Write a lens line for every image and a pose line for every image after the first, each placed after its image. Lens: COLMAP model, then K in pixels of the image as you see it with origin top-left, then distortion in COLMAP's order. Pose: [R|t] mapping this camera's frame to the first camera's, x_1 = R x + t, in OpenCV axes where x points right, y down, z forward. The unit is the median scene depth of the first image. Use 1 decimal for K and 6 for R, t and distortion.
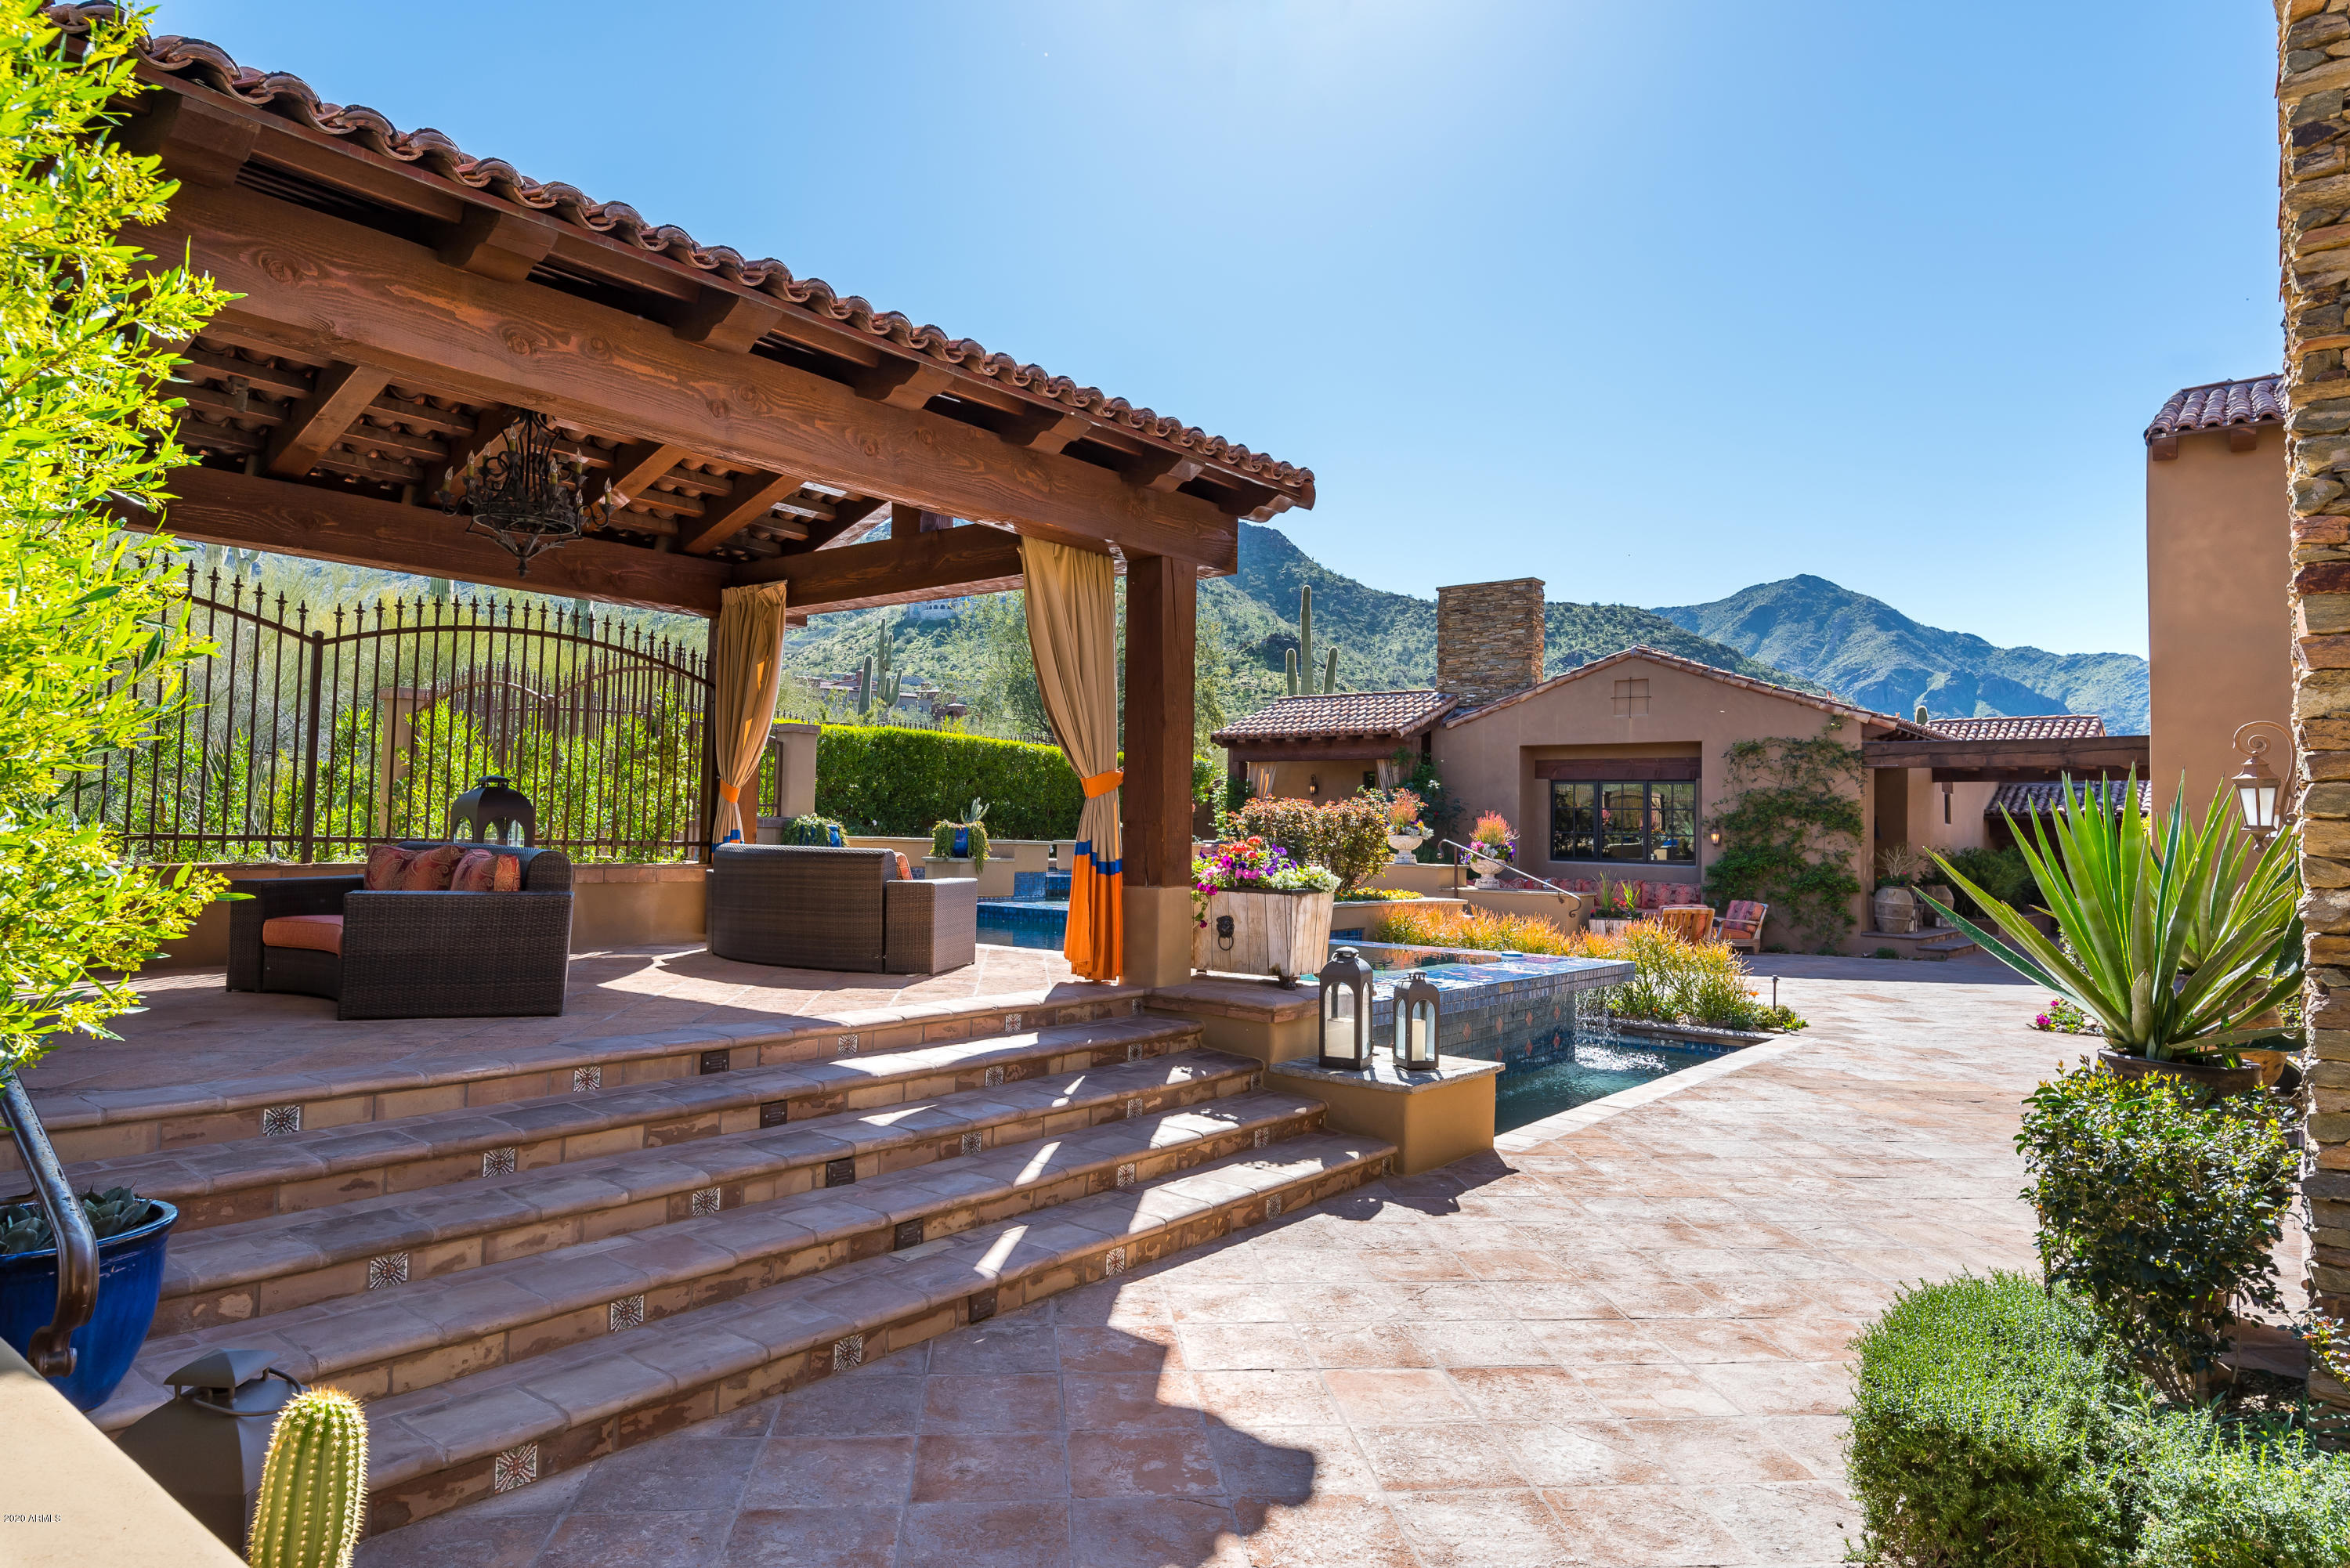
lens RADIAL K [[1418.9, 0, 1175.0], [0, 1418.9, 784.0], [0, 0, 1]] dist [-0.024280, -0.000025]
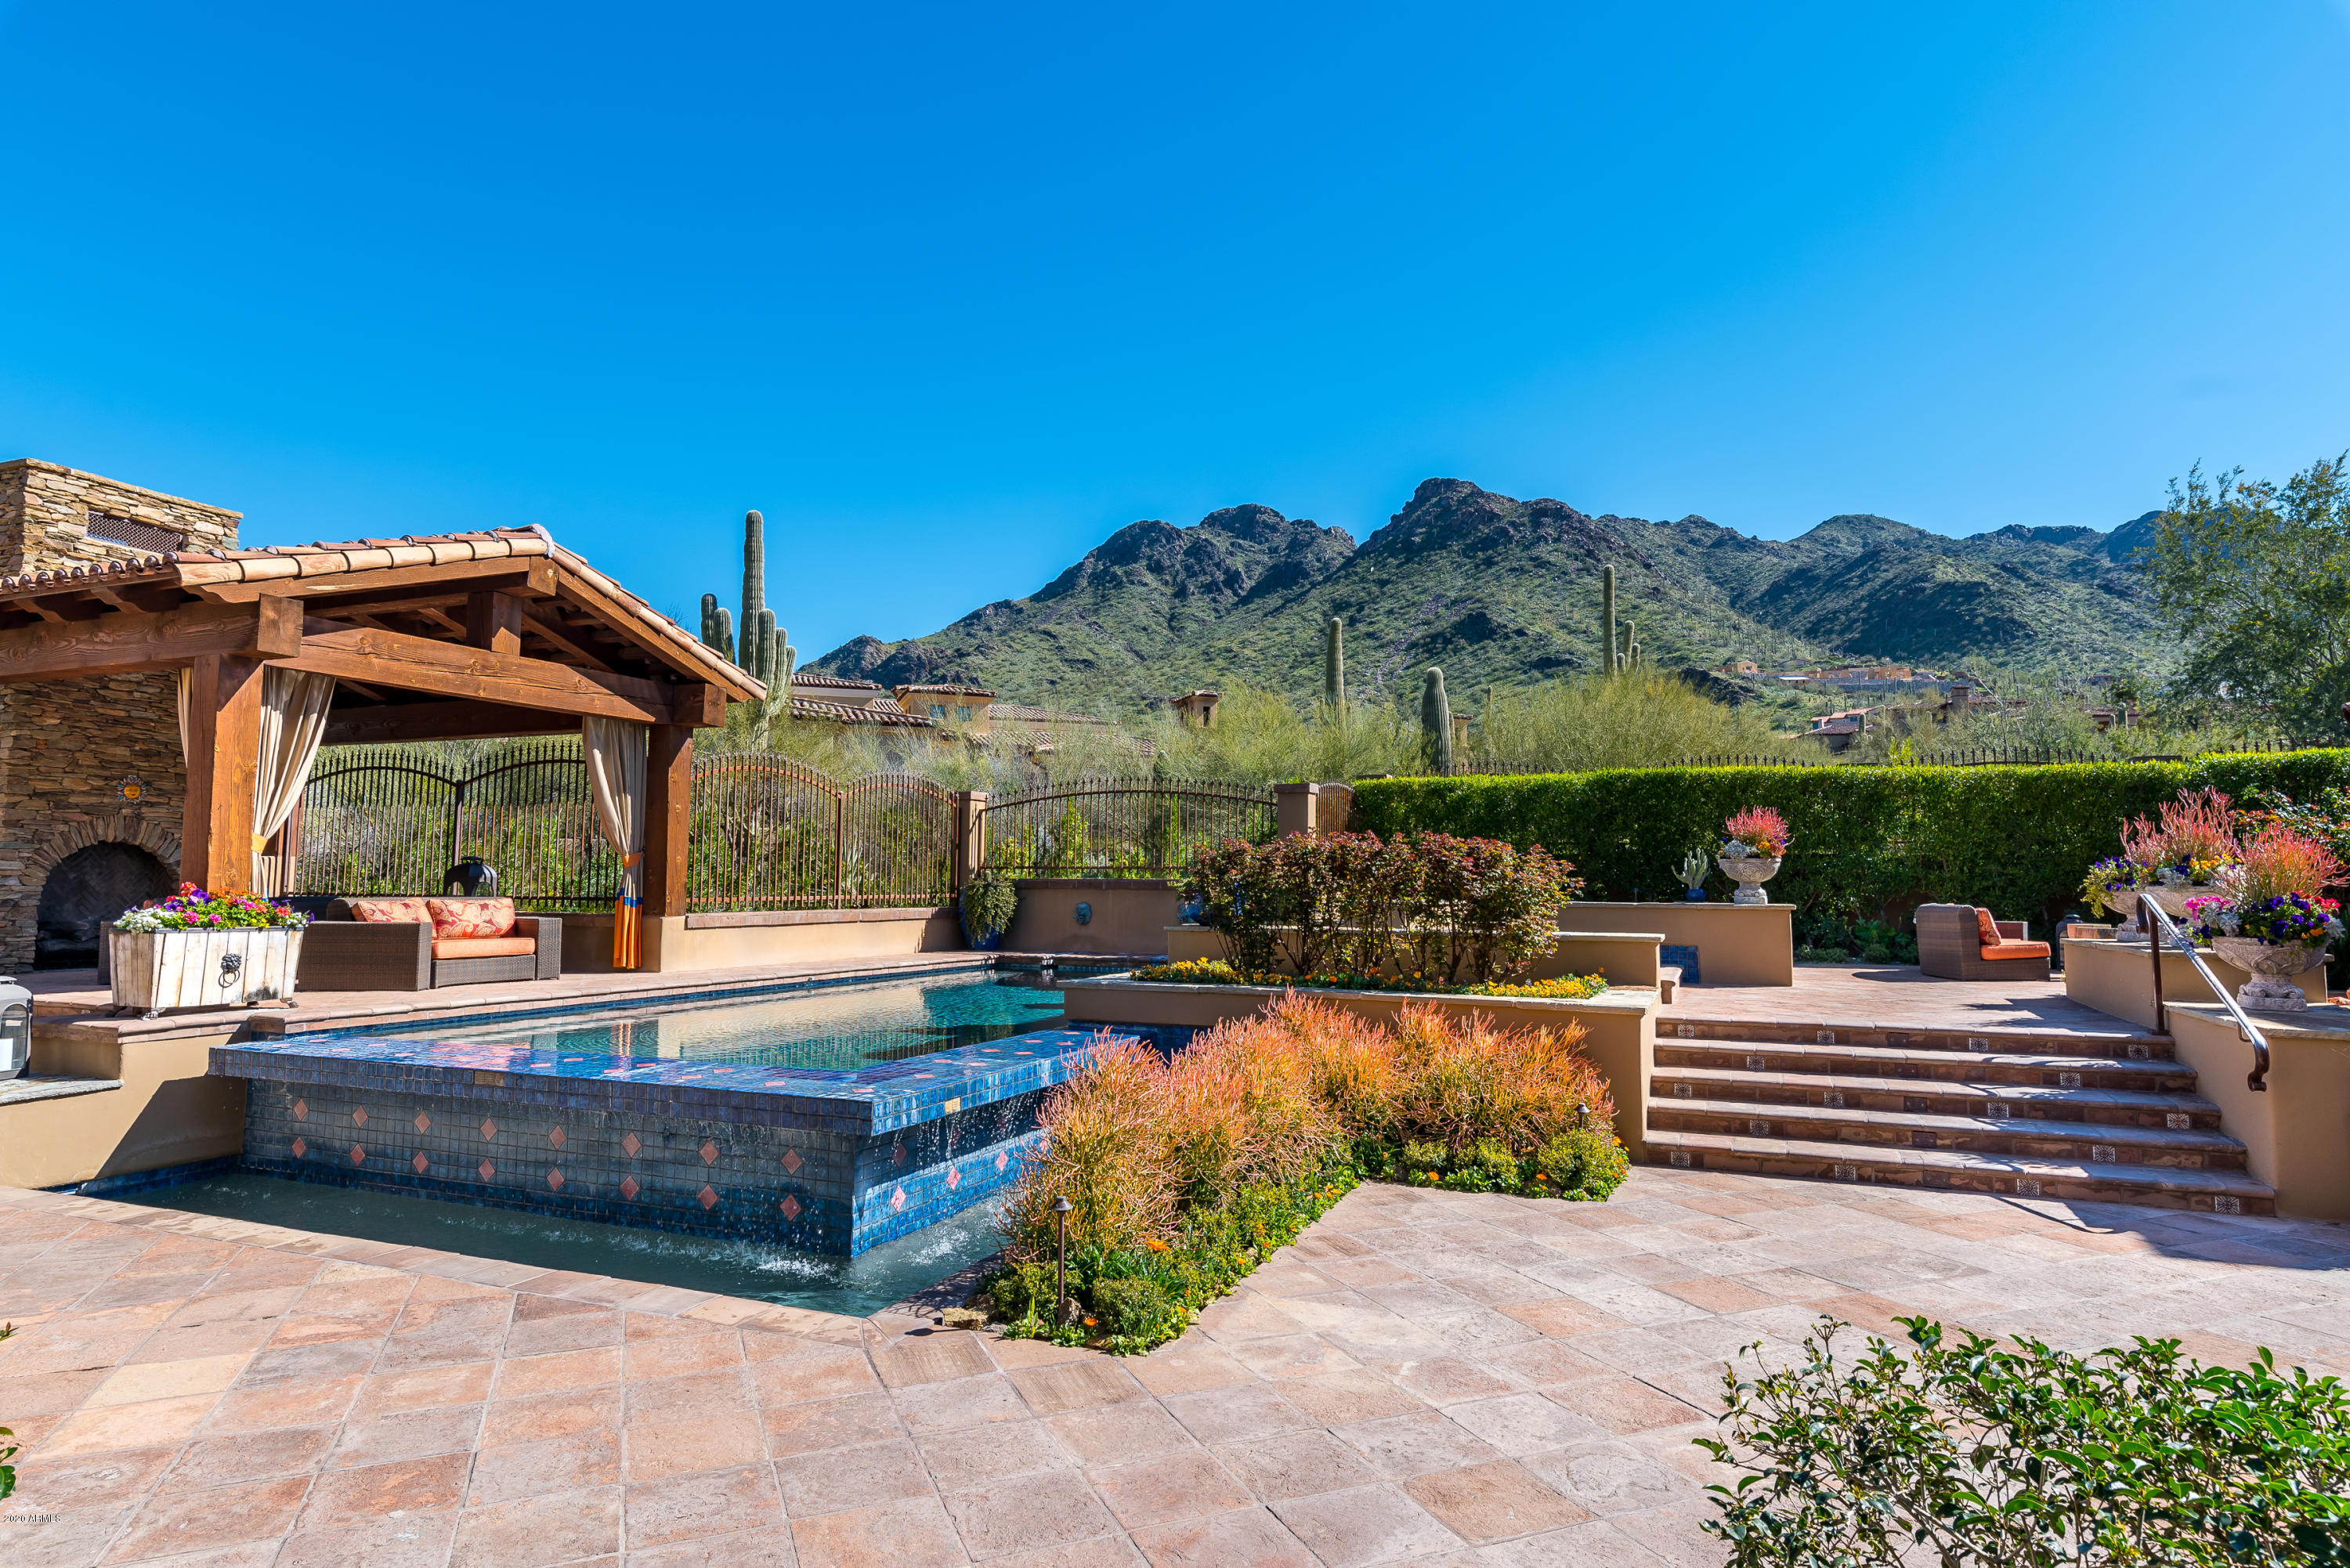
lens RADIAL K [[1323.3, 0, 1175.0], [0, 1323.3, 784.0], [0, 0, 1]] dist [0.001412, 0.000546]
pose [[0.268141, -0.095850, -0.958600, 0.450225], [0.033653, 0.995363, -0.090112, 0.028228], [0.962792, -0.008097, 0.270123, 0.516763]]
